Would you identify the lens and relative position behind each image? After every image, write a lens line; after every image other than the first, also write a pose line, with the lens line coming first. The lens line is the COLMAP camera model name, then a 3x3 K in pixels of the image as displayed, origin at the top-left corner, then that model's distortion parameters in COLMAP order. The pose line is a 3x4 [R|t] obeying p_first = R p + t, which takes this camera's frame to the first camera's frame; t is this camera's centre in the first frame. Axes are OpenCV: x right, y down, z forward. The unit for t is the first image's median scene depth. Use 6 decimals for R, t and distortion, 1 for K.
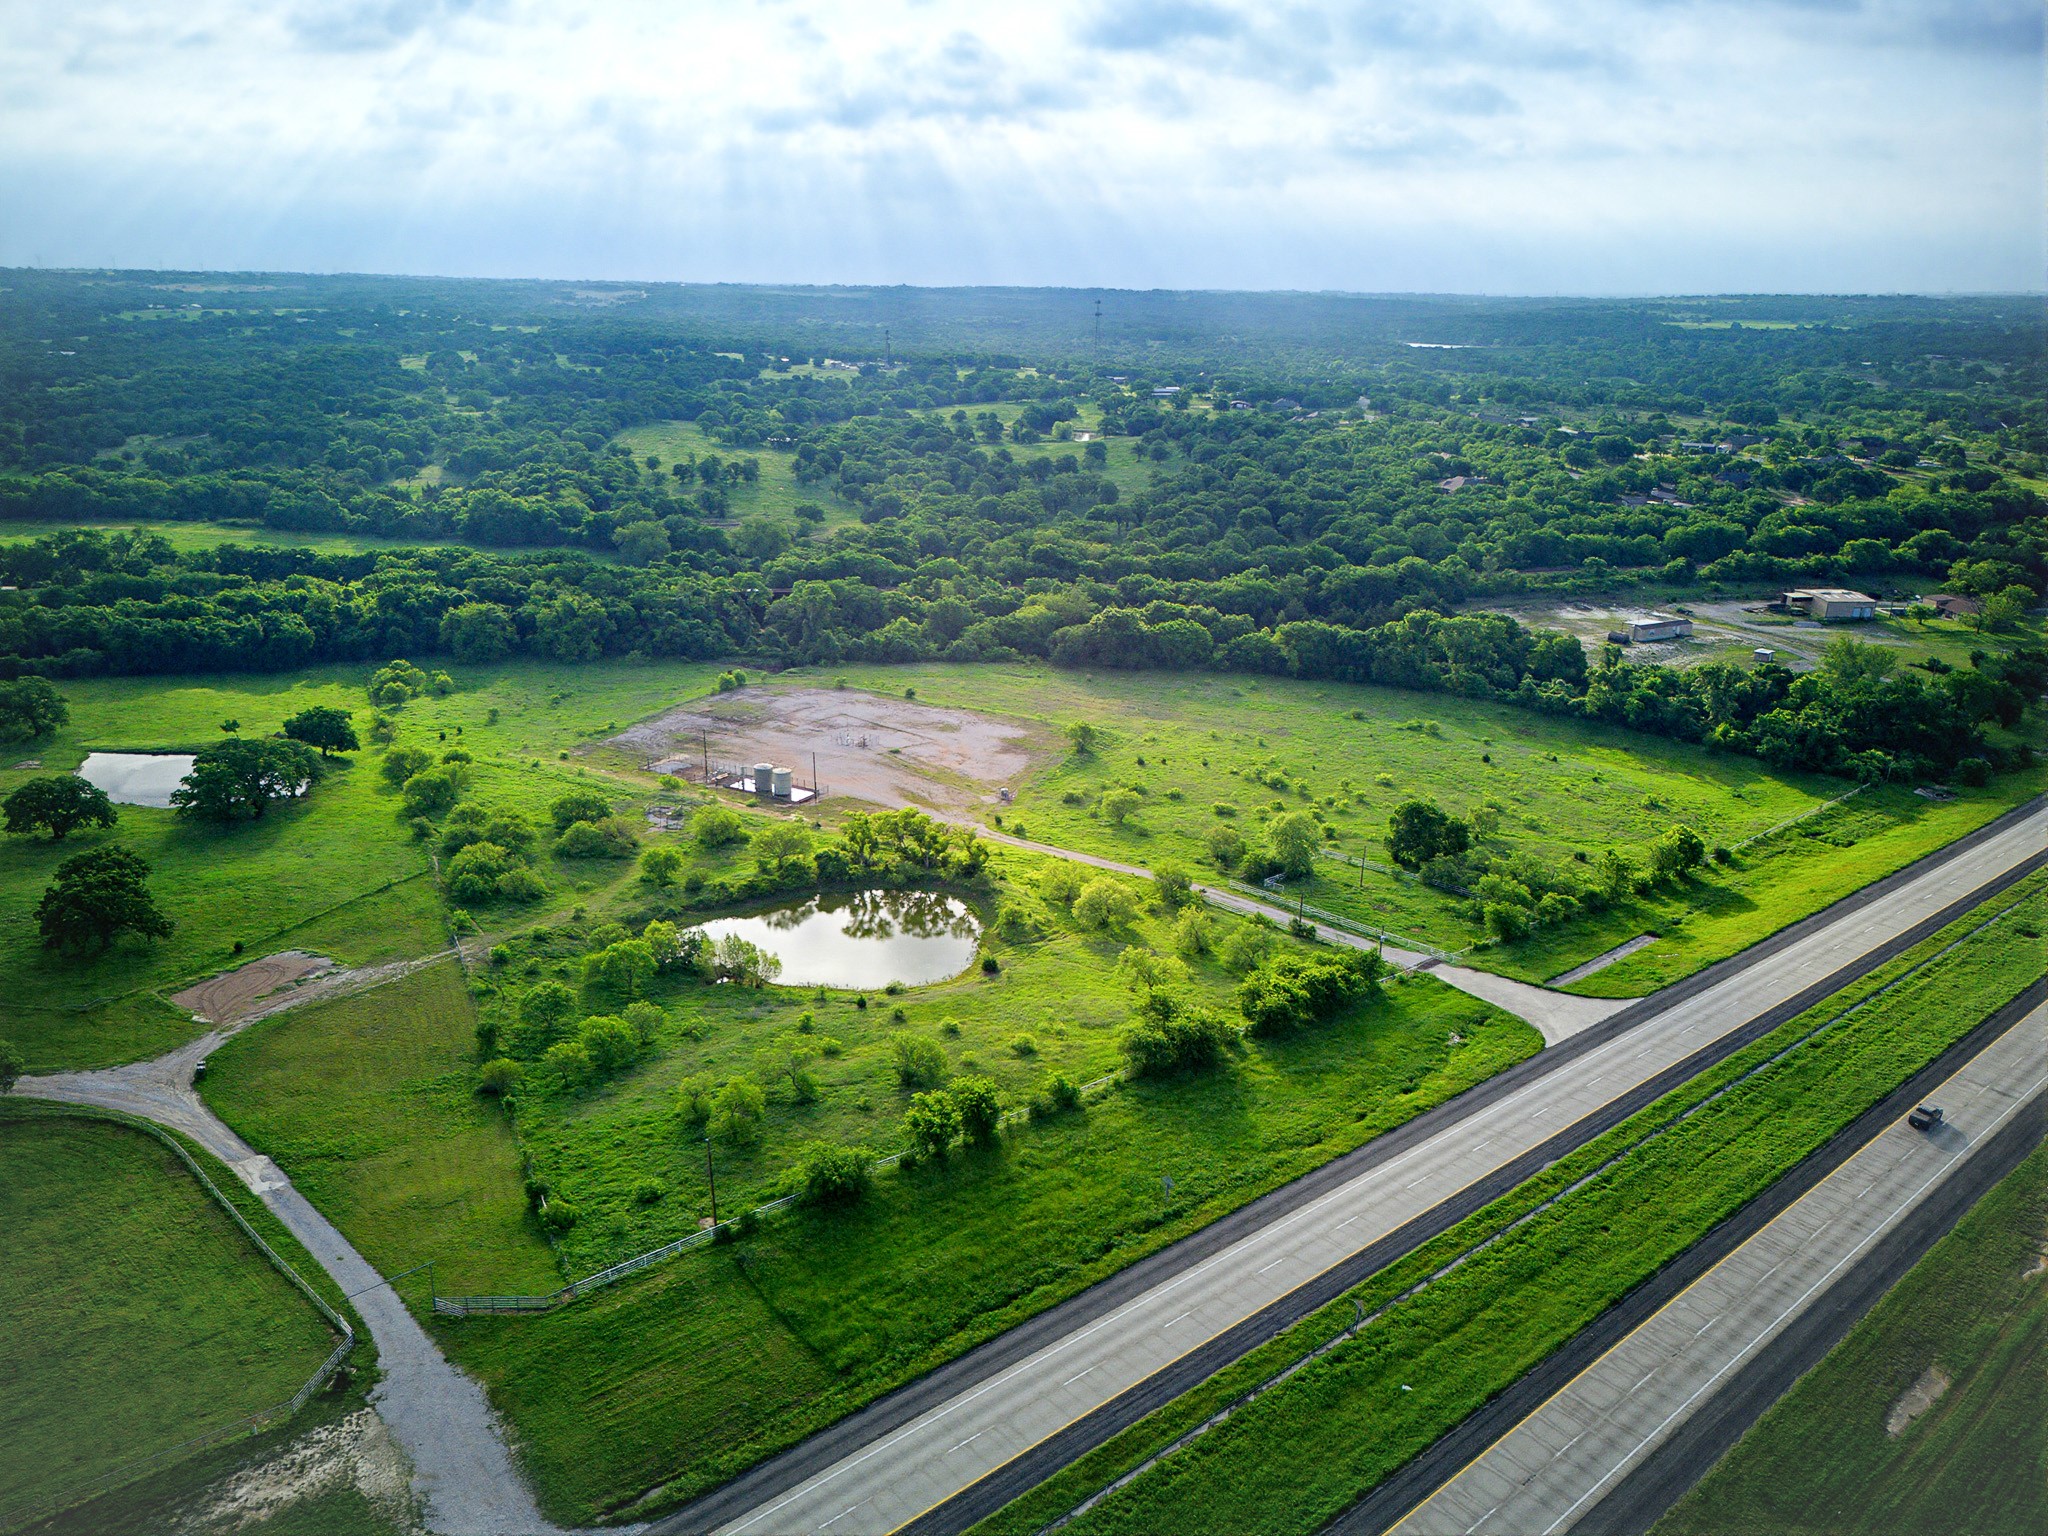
lens RADIAL K [[1438.0, 0, 1019.7], [0, 1438.0, 773.2], [0, 0, 1]] dist [0.069619, -0.065216]
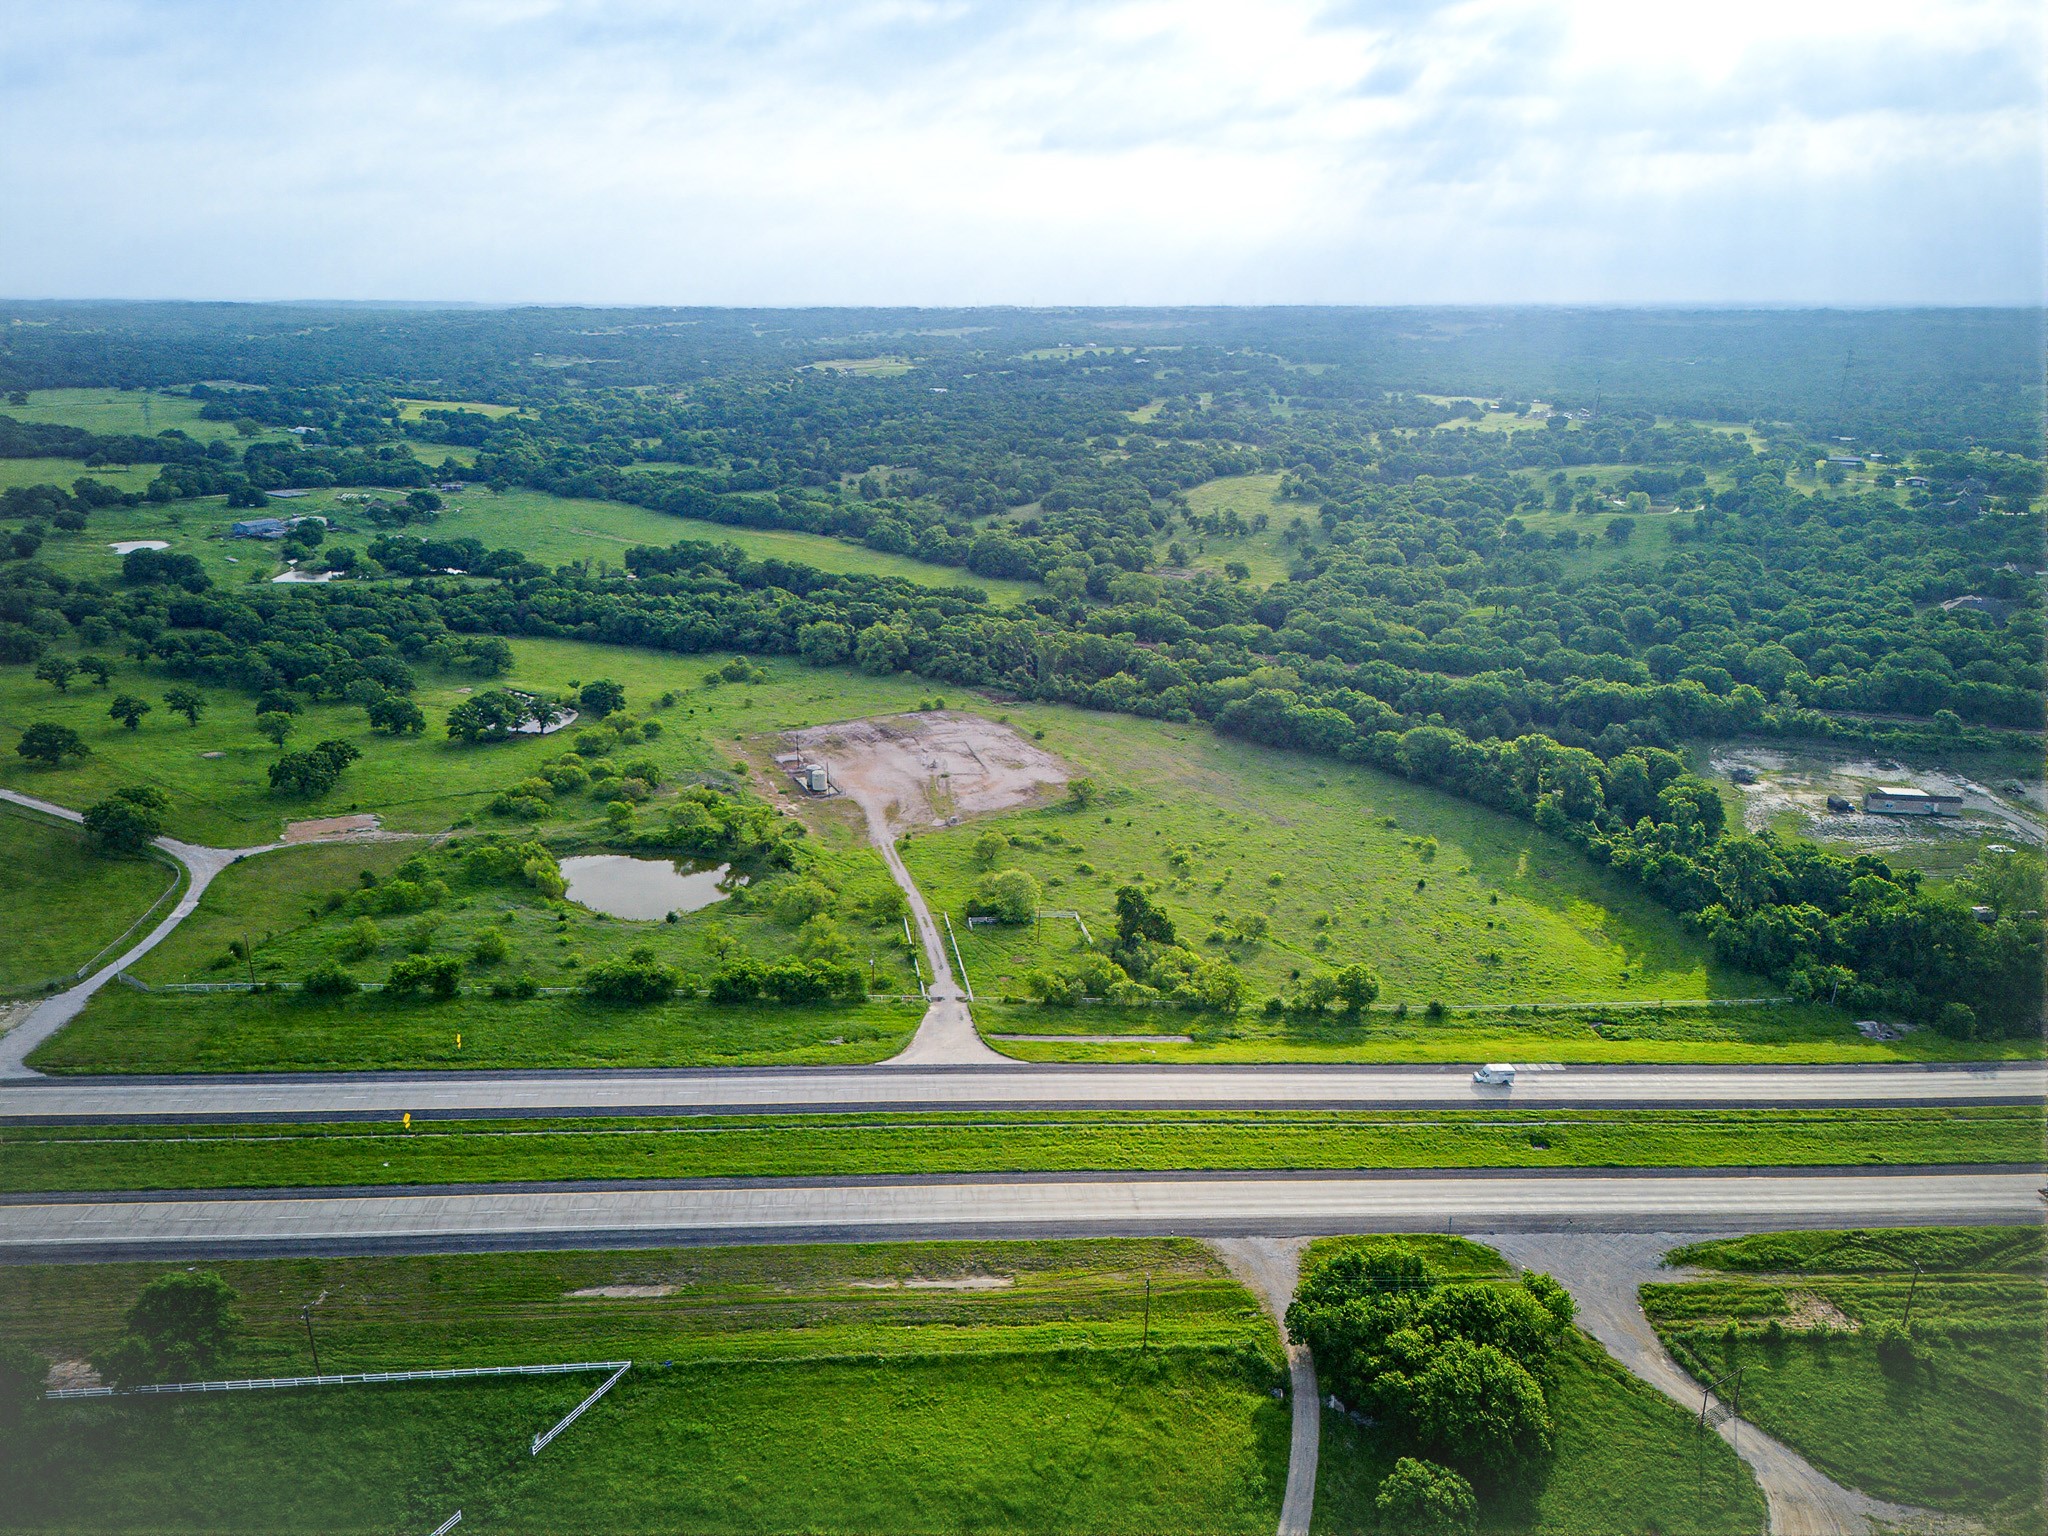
lens RADIAL K [[1435.8, 0, 1019.7], [0, 1435.8, 774.1], [0, 0, 1]] dist [0.070576, -0.065066]
pose [[0.818964, 0.169643, -0.548197, 0.841785], [-0.175735, 0.983548, 0.041832, -0.104277], [0.546274, 0.062079, 0.835303, -0.007200]]
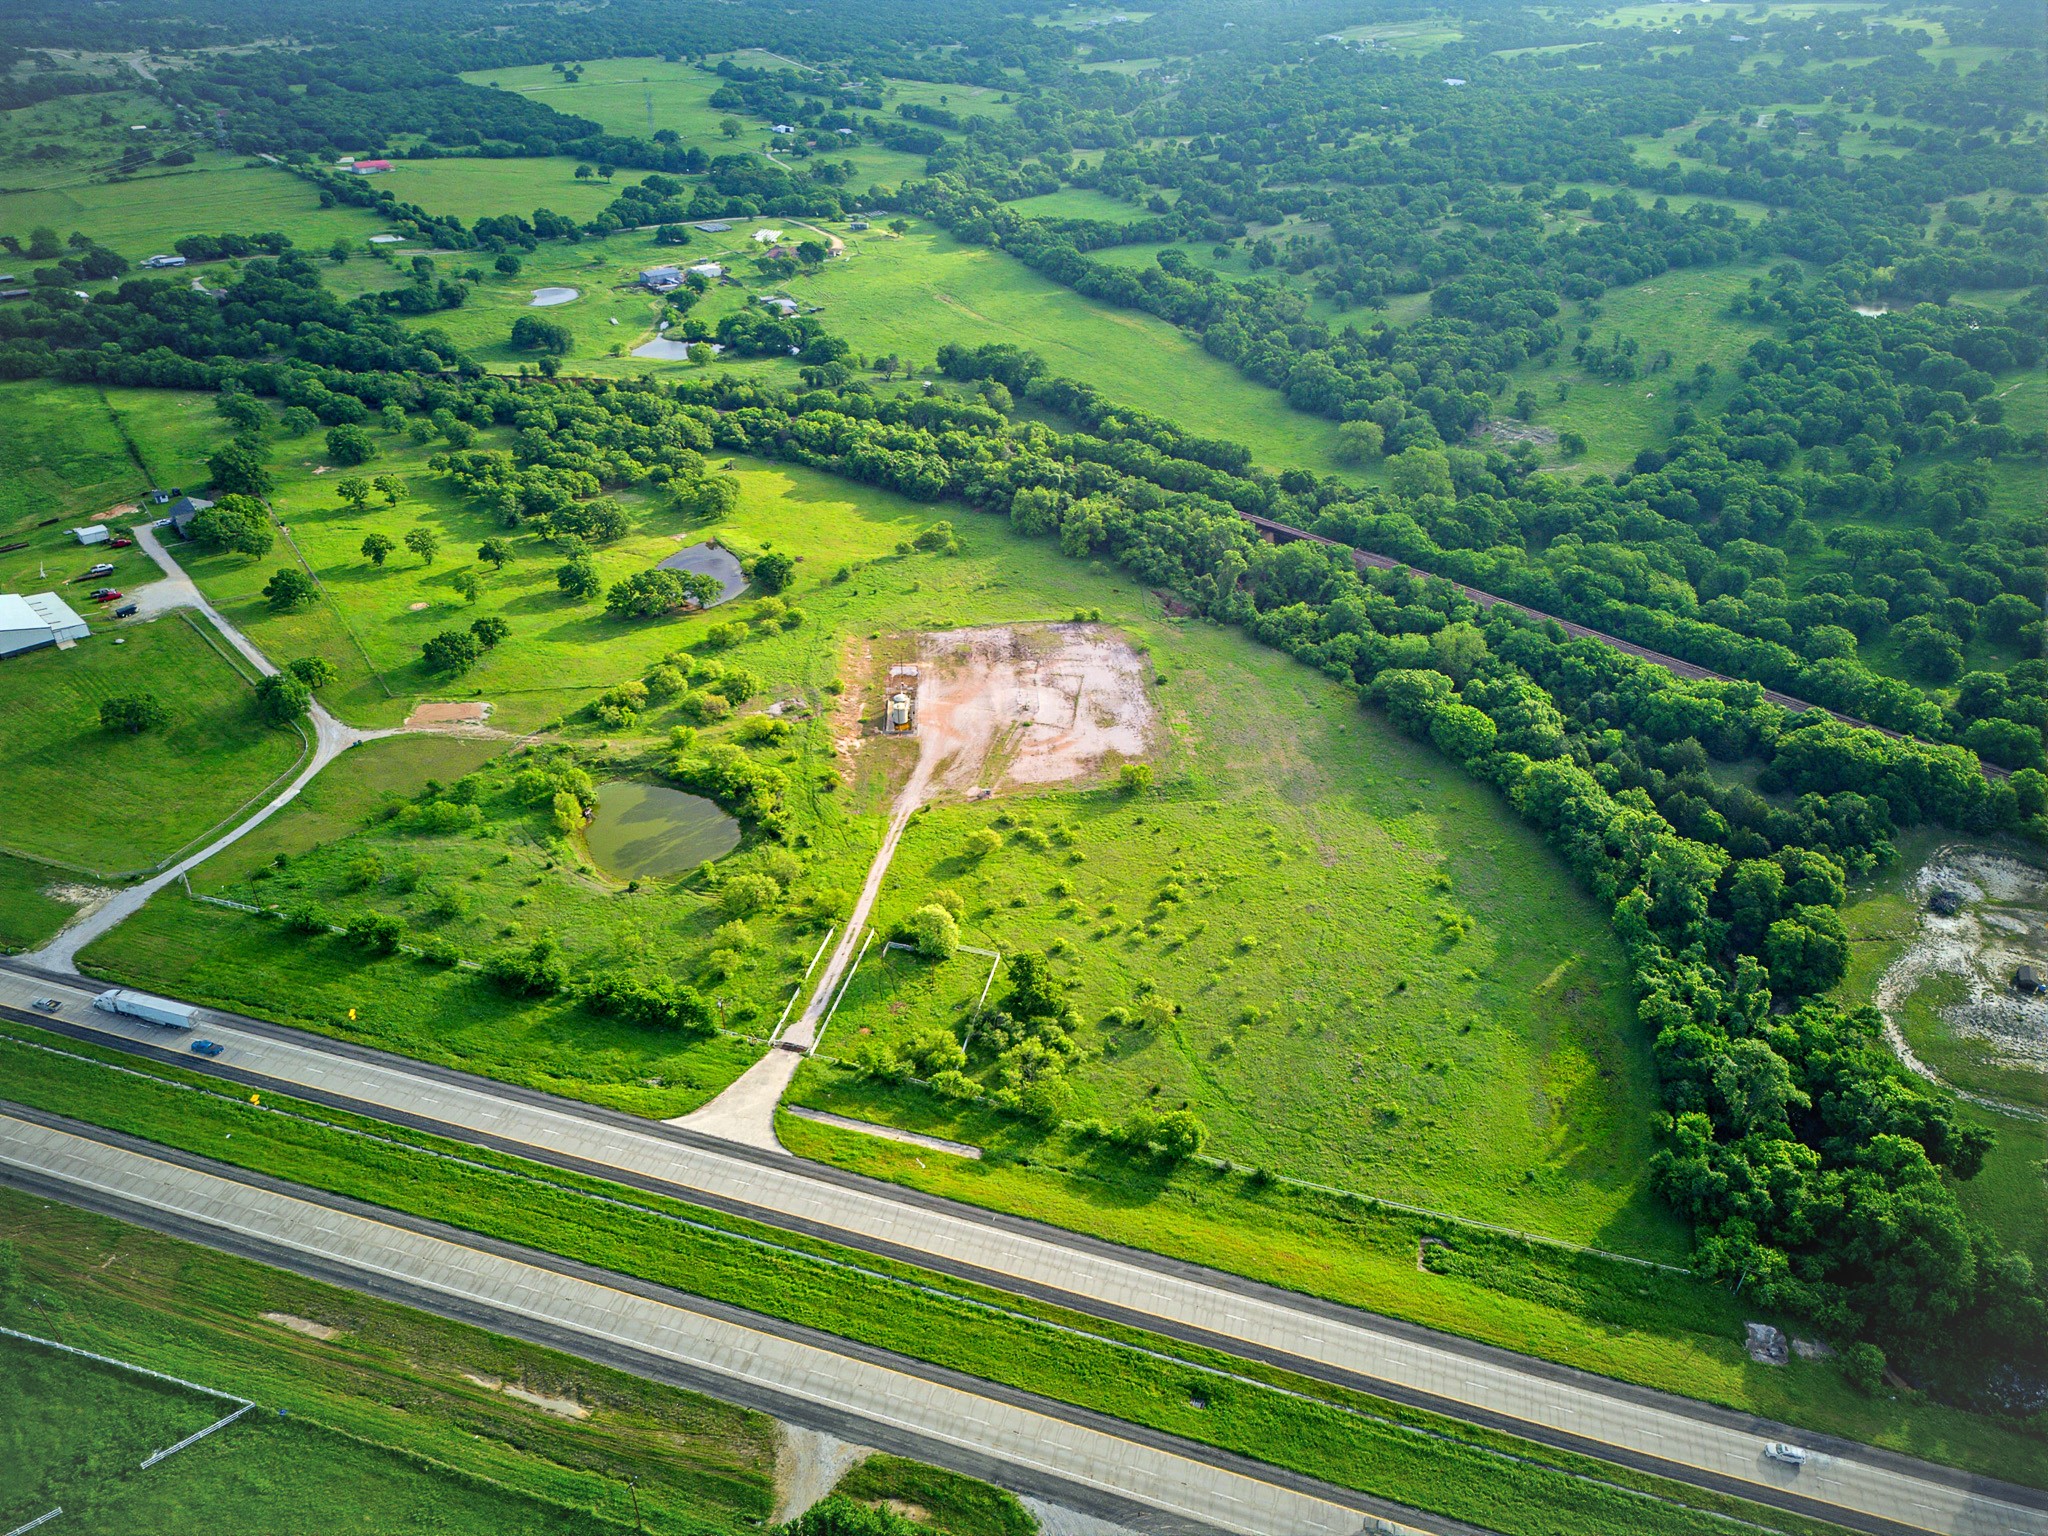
lens RADIAL K [[1435.8, 0, 1019.7], [0, 1435.8, 774.1], [0, 0, 1]] dist [0.070576, -0.065066]
pose [[0.542842, 0.425702, -0.723948, 1.065712], [-0.260111, 0.904848, 0.337036, -0.506670], [0.798539, 0.005350, 0.601919, 0.325654]]
